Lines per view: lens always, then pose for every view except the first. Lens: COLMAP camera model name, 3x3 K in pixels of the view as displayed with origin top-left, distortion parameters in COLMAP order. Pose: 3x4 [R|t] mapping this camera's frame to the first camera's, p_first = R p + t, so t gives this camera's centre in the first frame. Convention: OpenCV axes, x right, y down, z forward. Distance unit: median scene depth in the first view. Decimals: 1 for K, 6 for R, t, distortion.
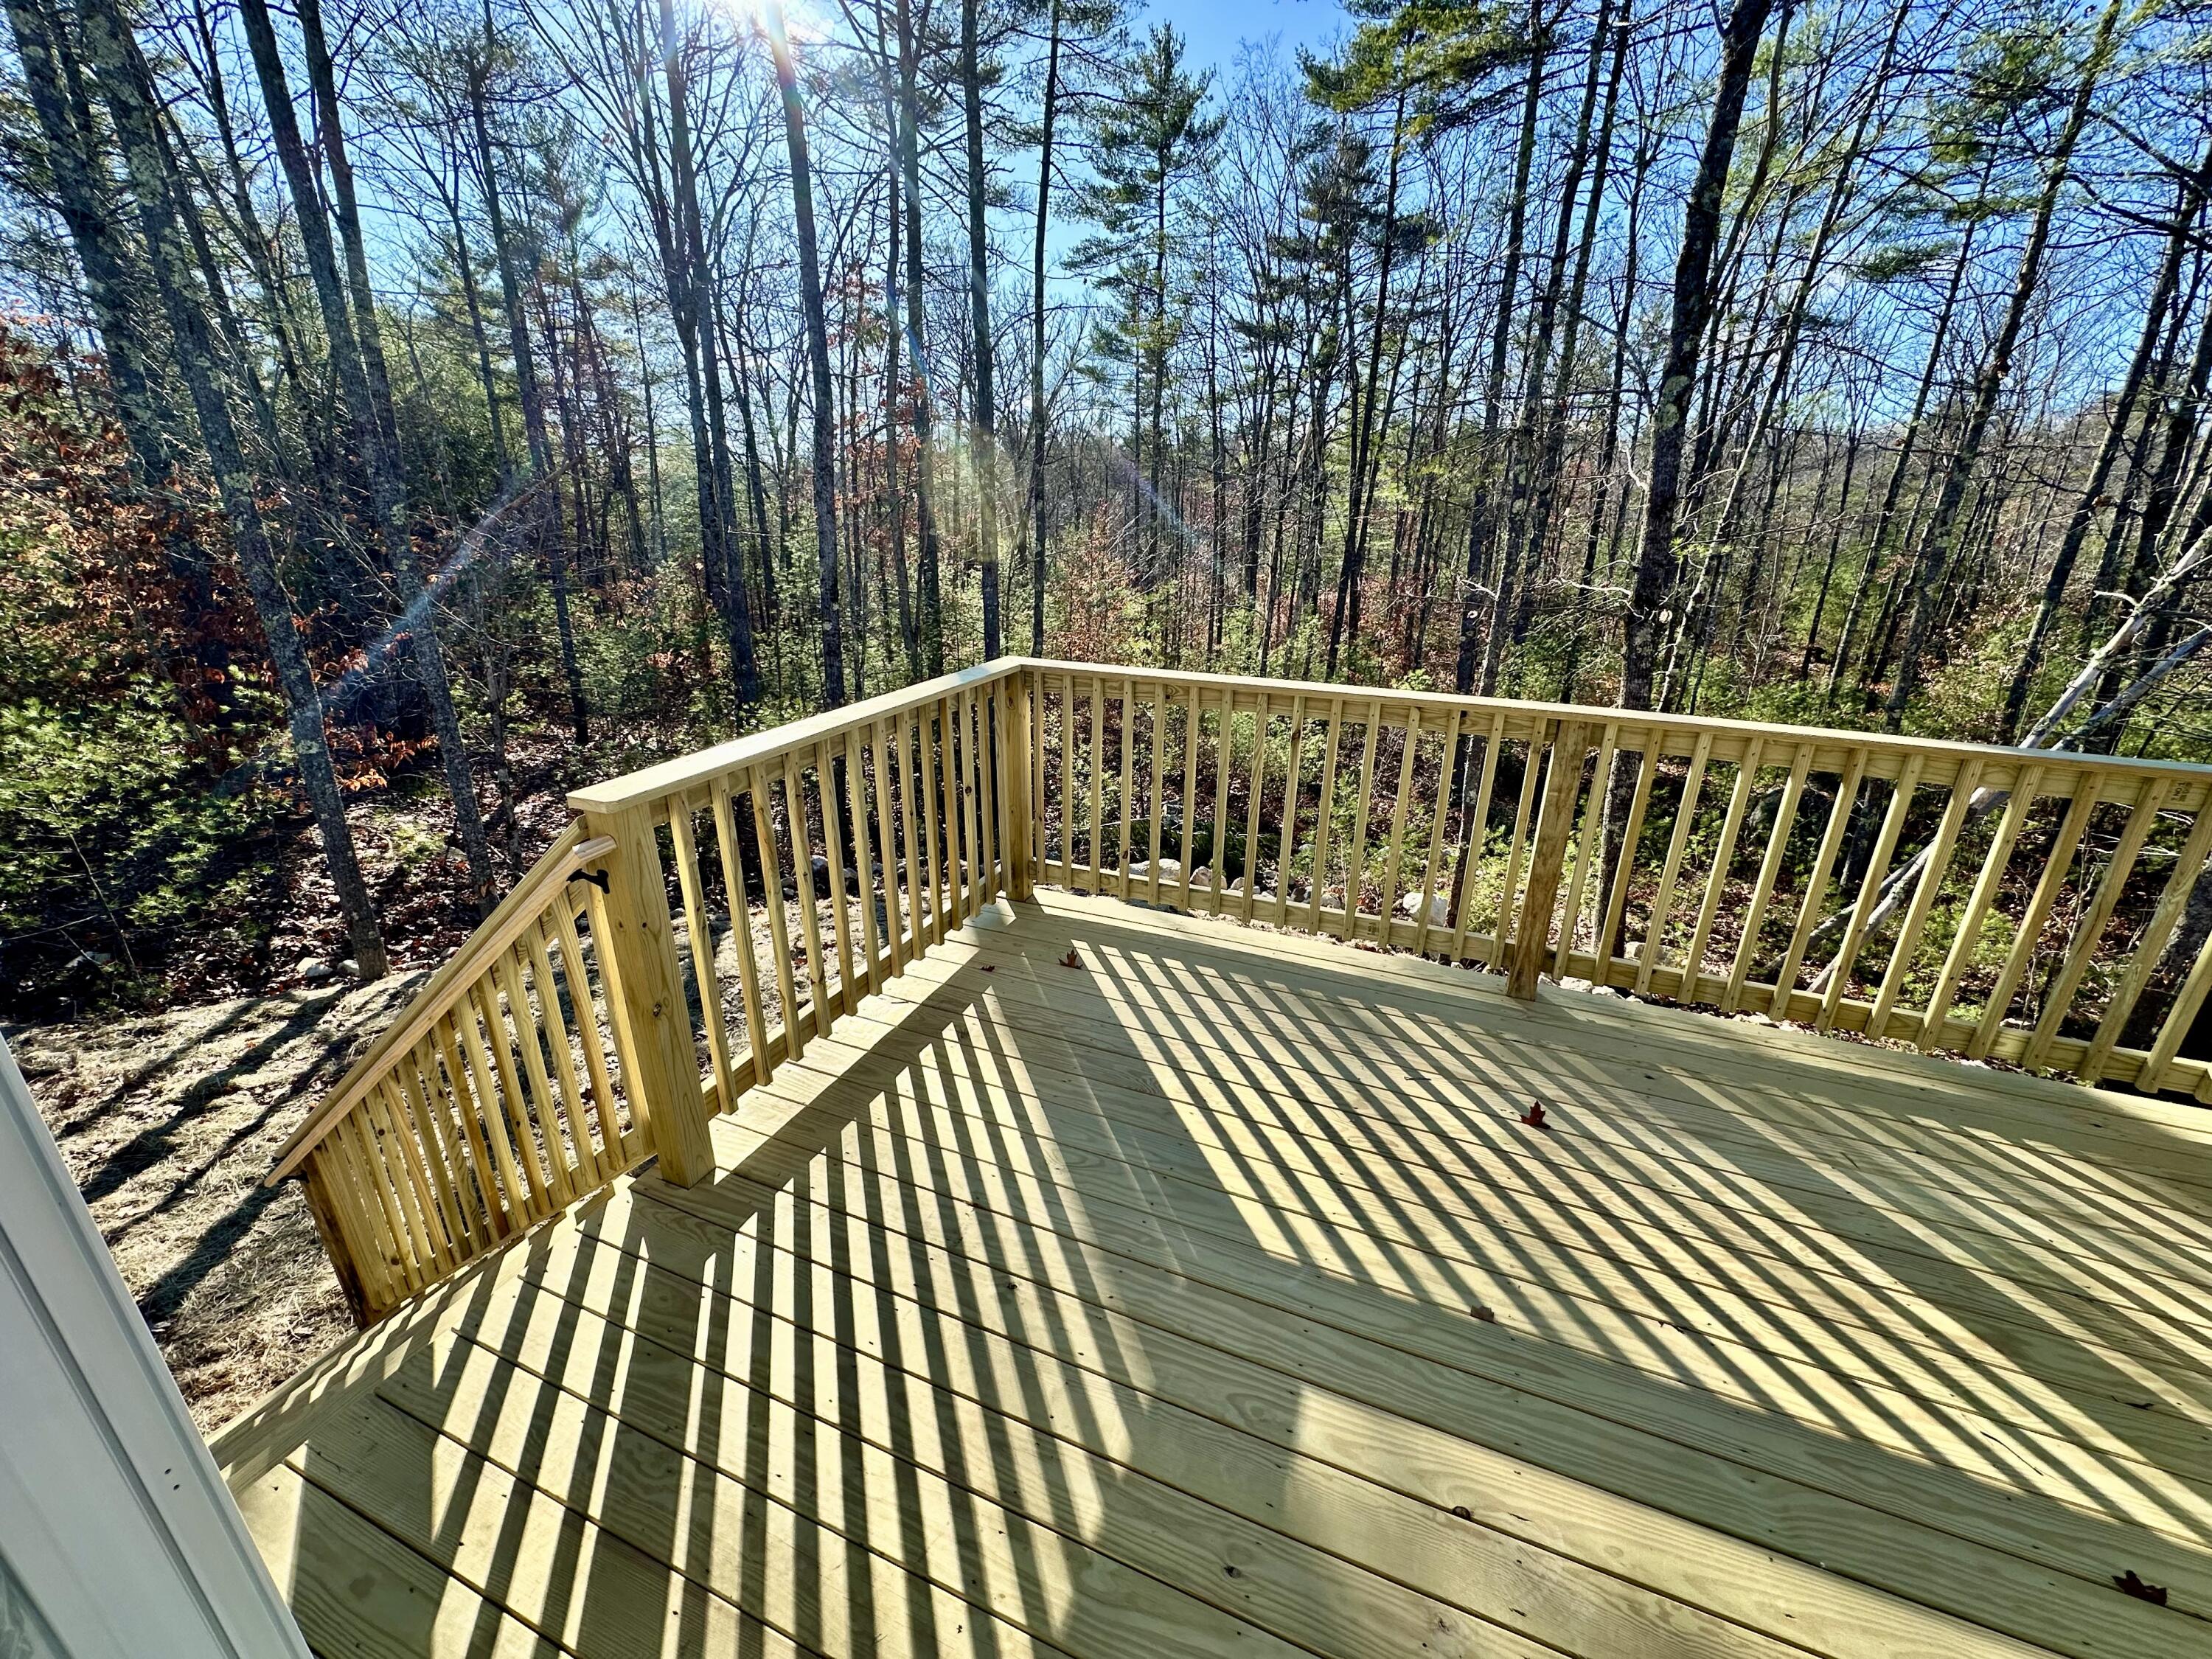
lens RADIAL K [[882.2, 0, 1105.2], [0, 882.2, 831.3], [0, 0, 1]] dist [-0.001139, -0.000201]
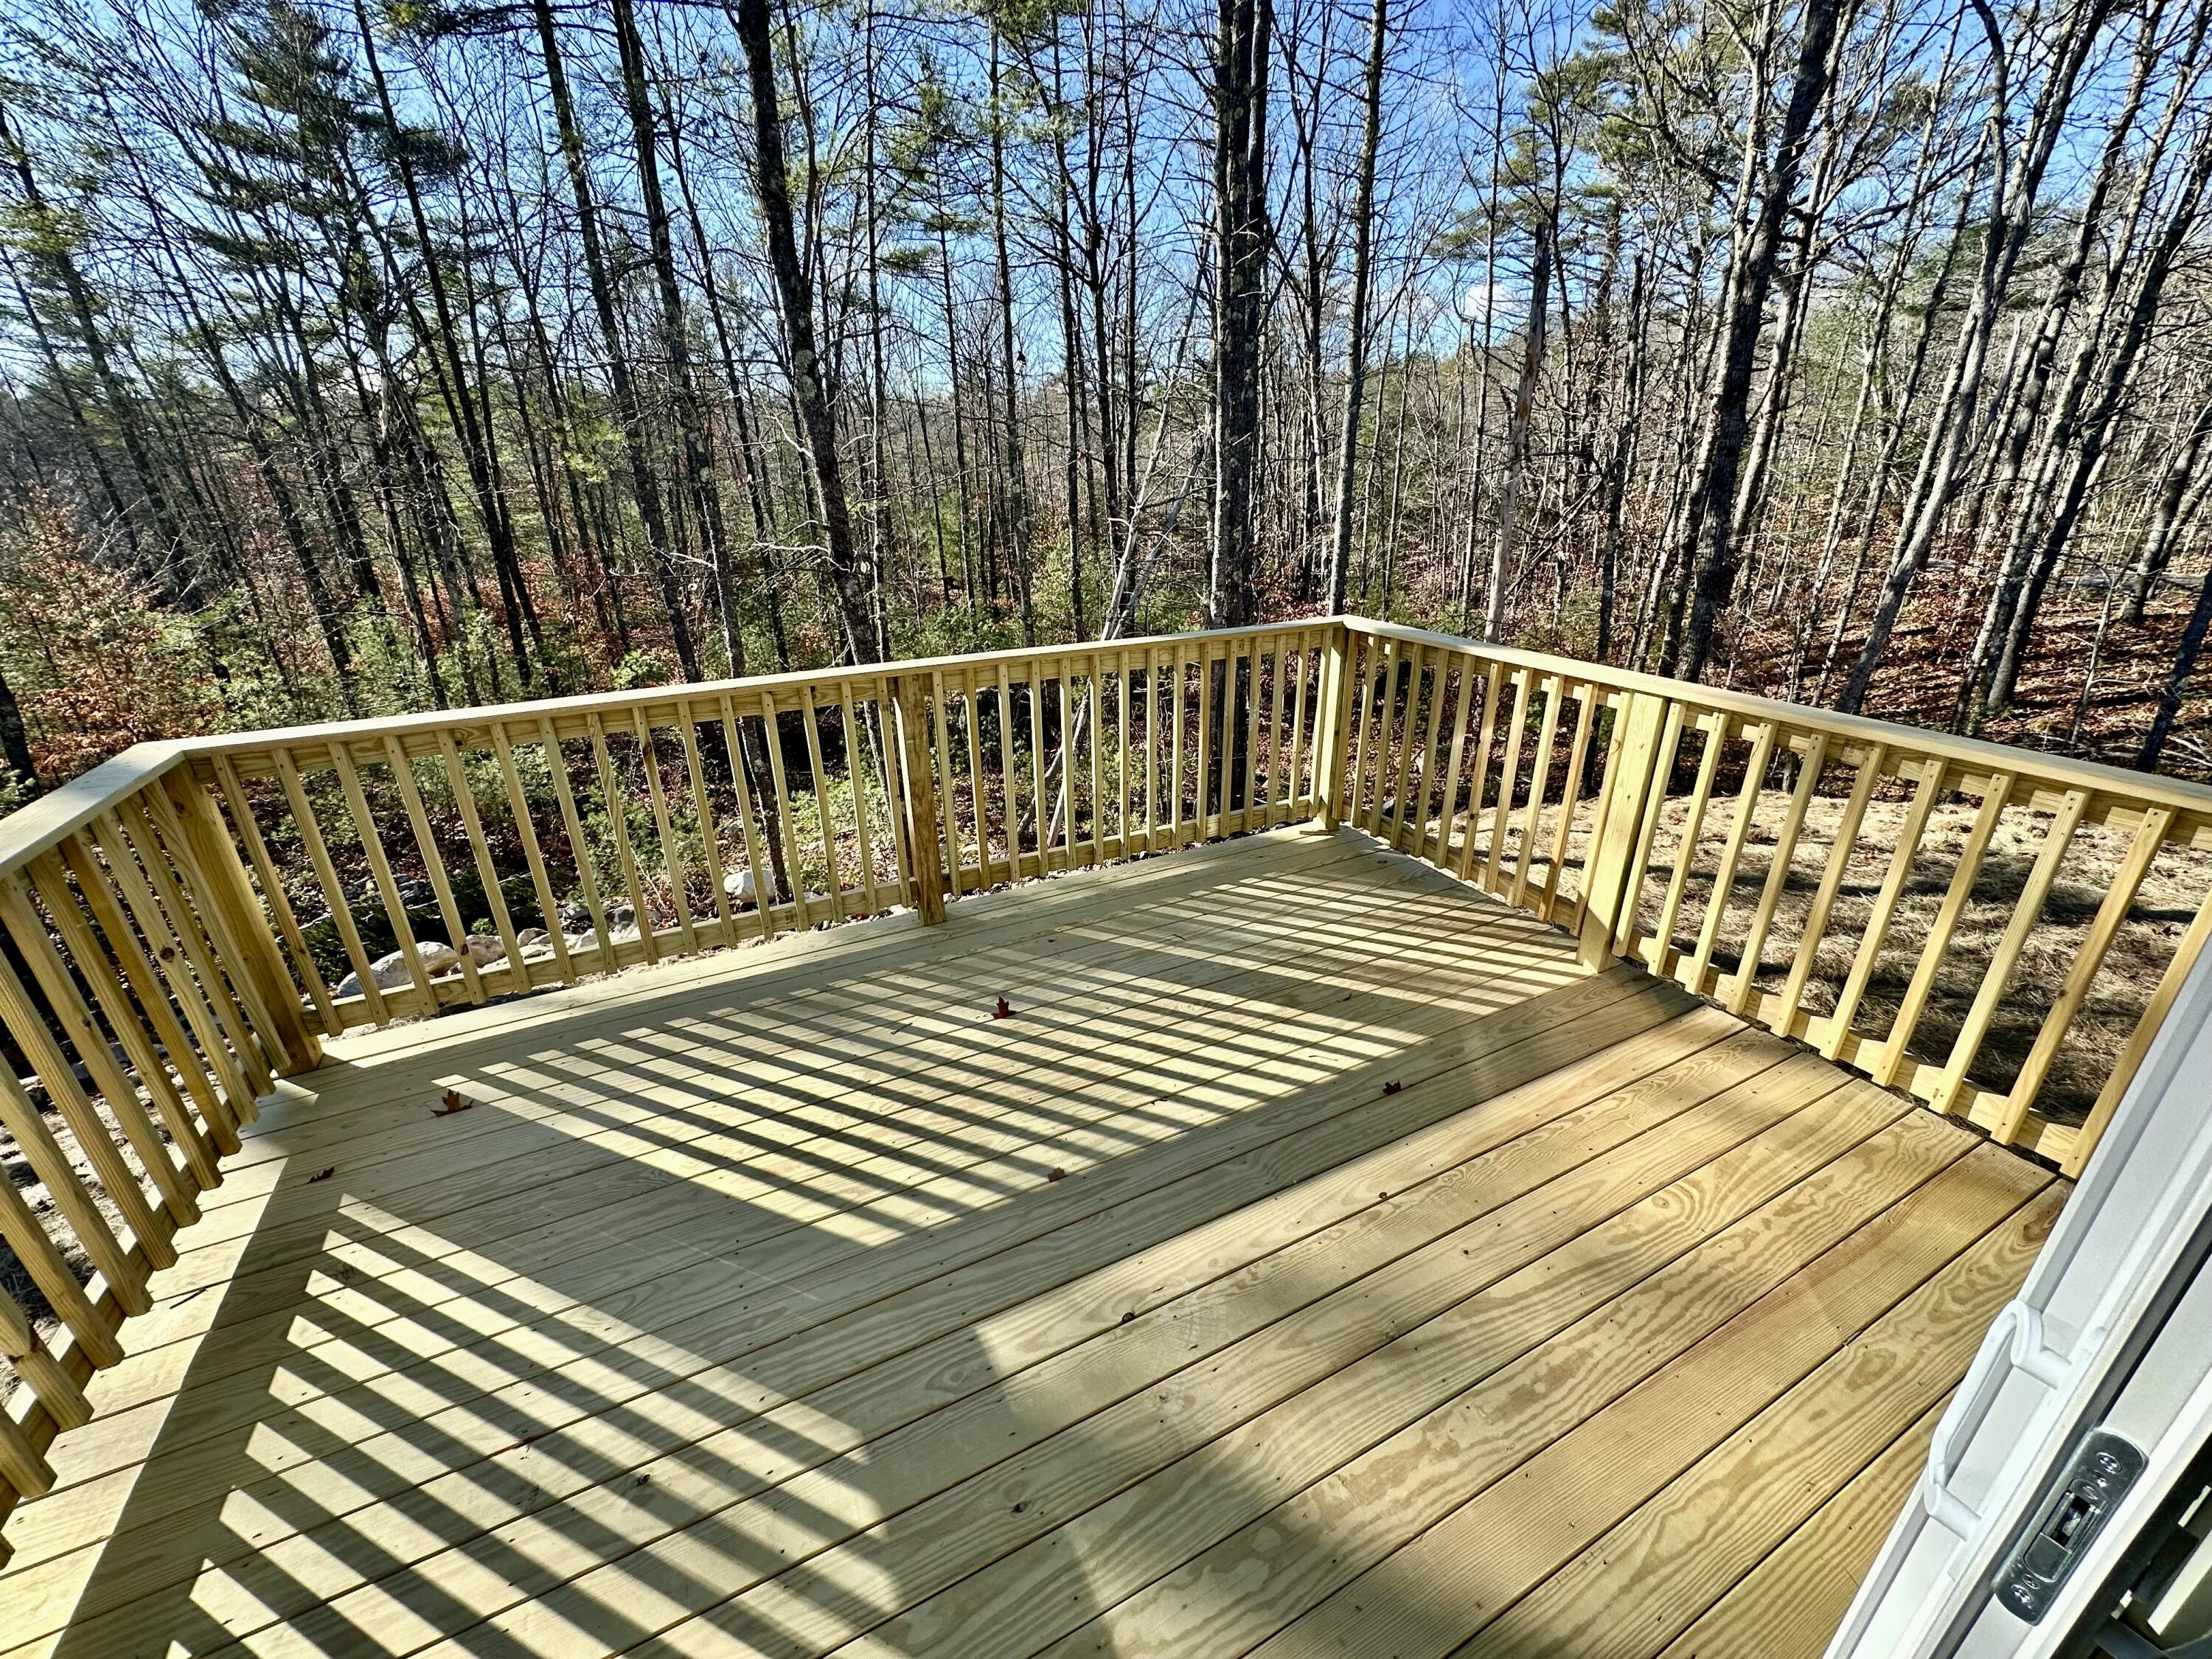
lens RADIAL K [[882.2, 0, 1105.2], [0, 882.2, 831.3], [0, 0, 1]] dist [-0.001139, -0.000201]
pose [[0.657975, -0.313811, 0.684537, -0.114159], [0.288265, 0.944754, 0.156021, -0.032978], [-0.695680, 0.094670, 0.712086, 0.036786]]
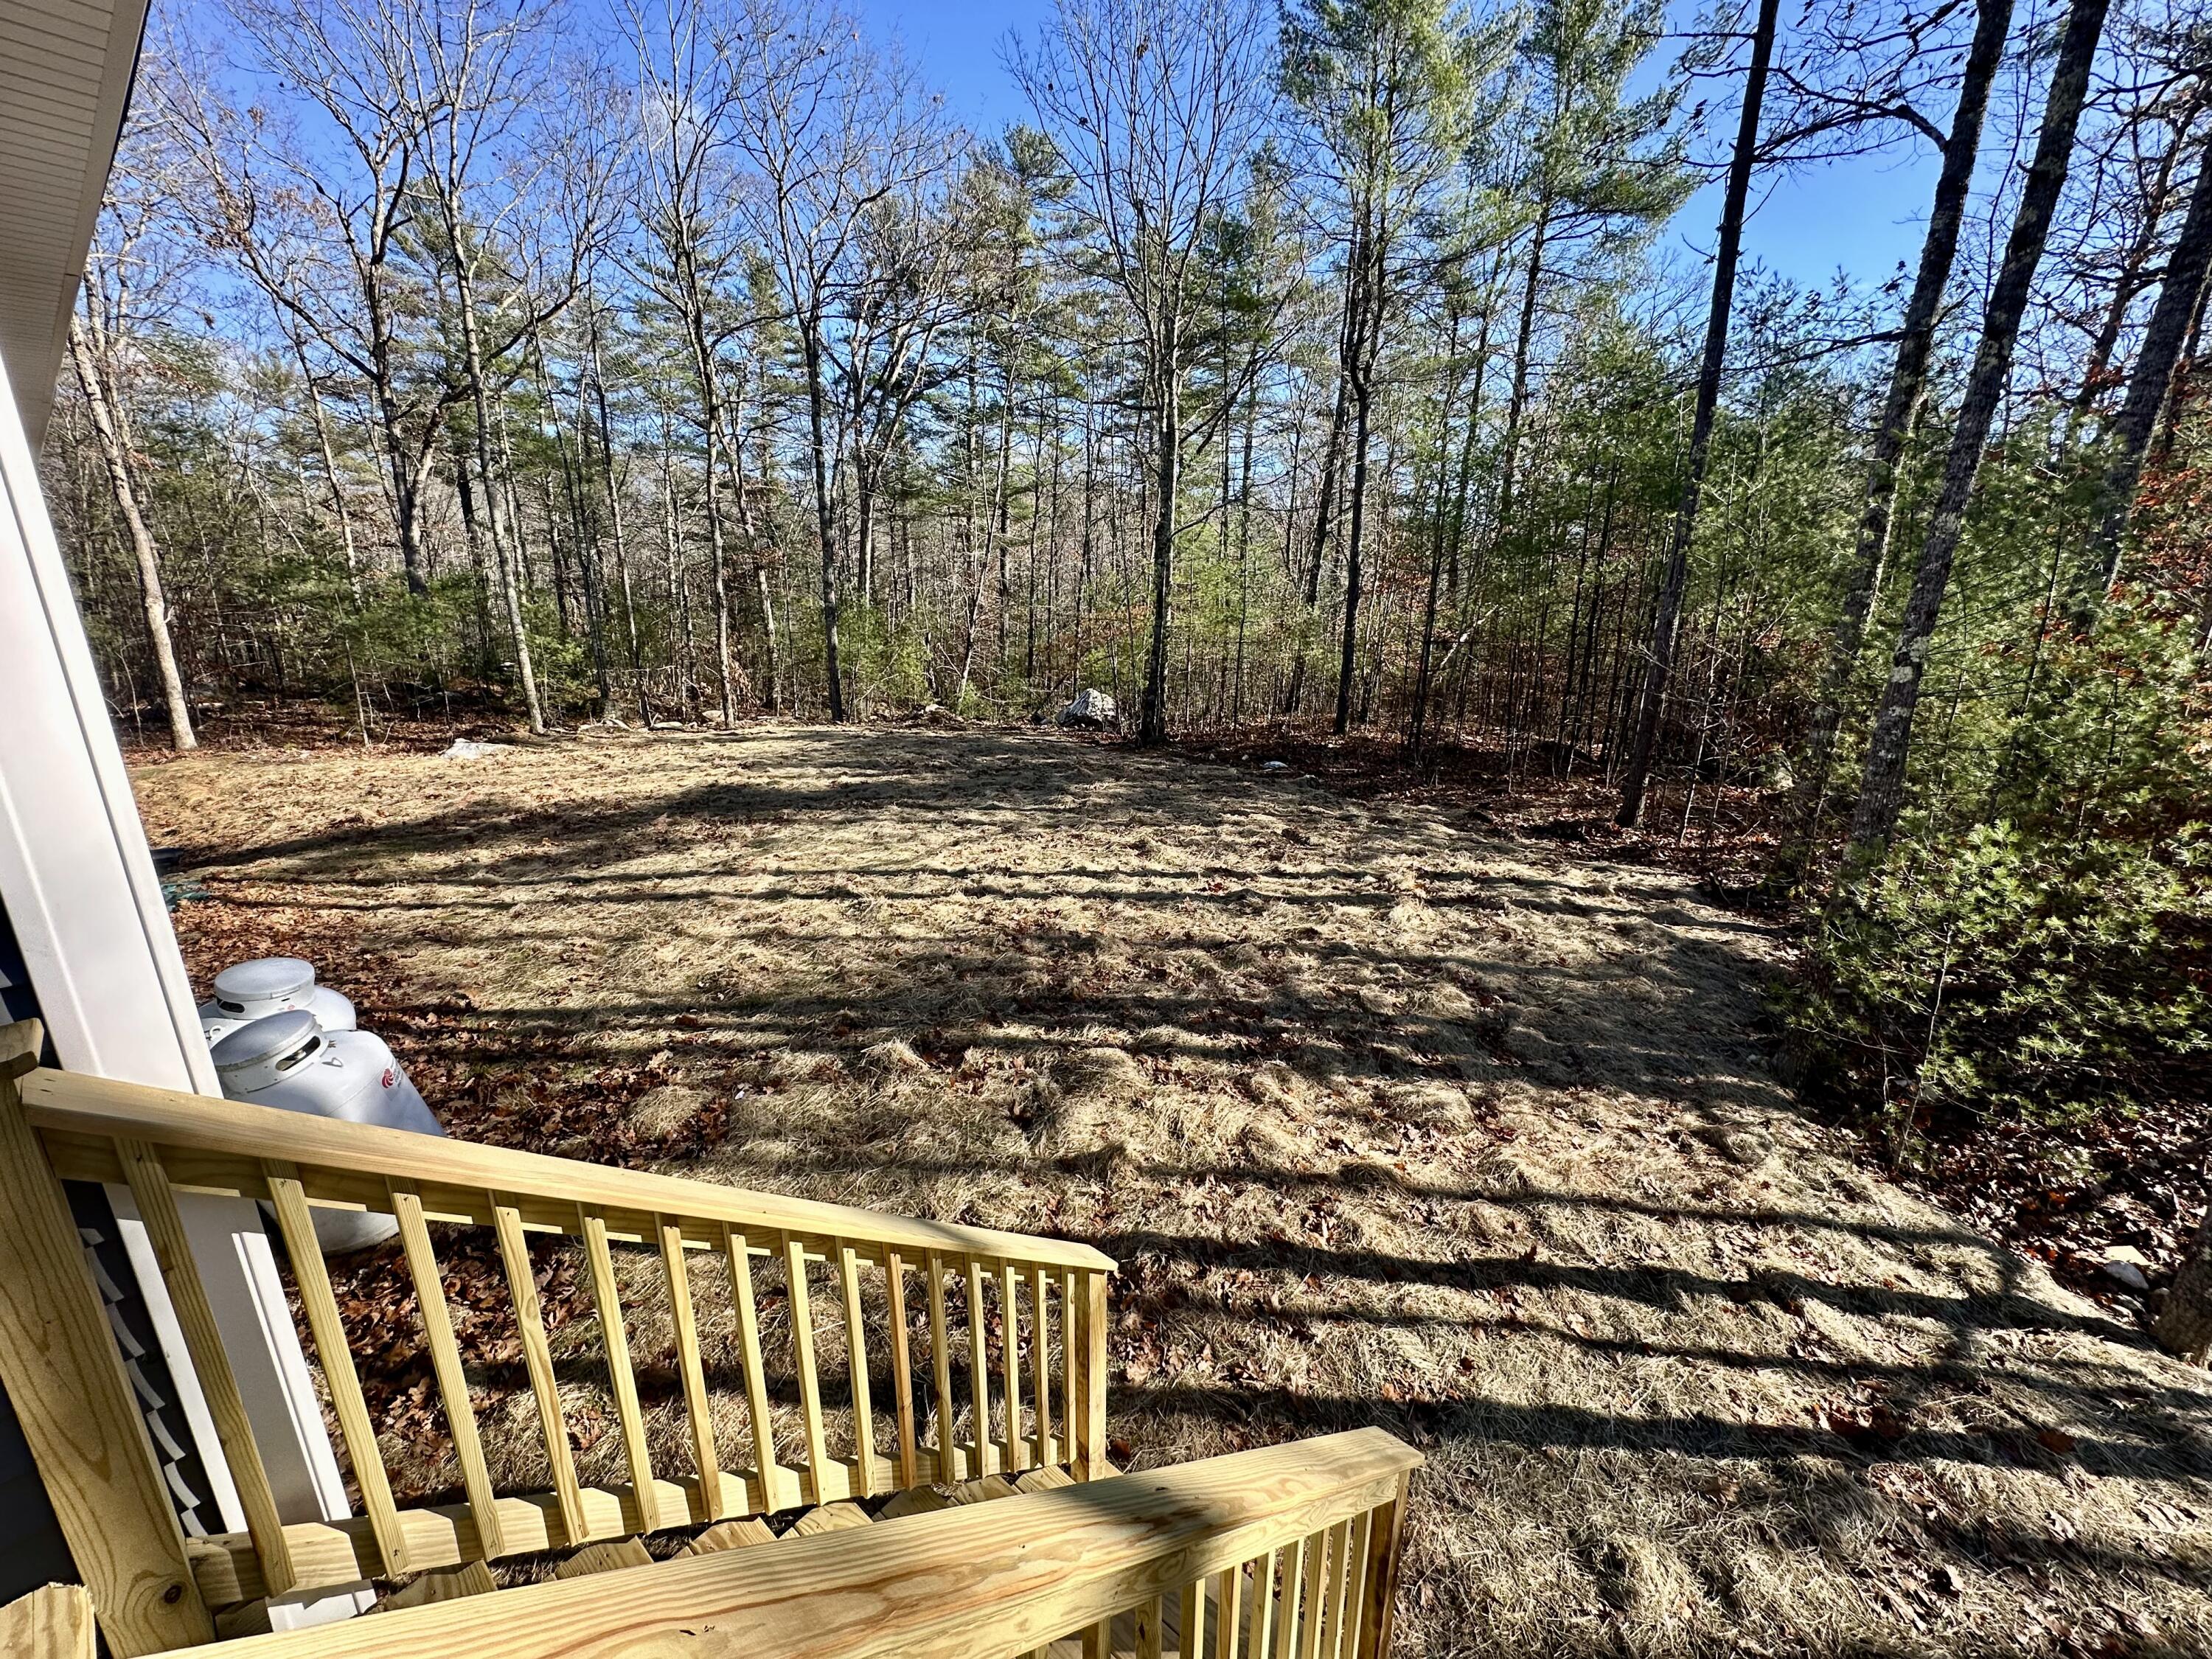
lens RADIAL K [[882.2, 0, 1105.2], [0, 882.2, 831.3], [0, 0, 1]] dist [-0.001139, -0.000201]
pose [[-0.299112, 0.237297, -0.924241, -0.281064], [-0.335890, 0.880410, 0.334747, -0.248548], [0.893146, 0.410571, -0.183636, 0.692856]]
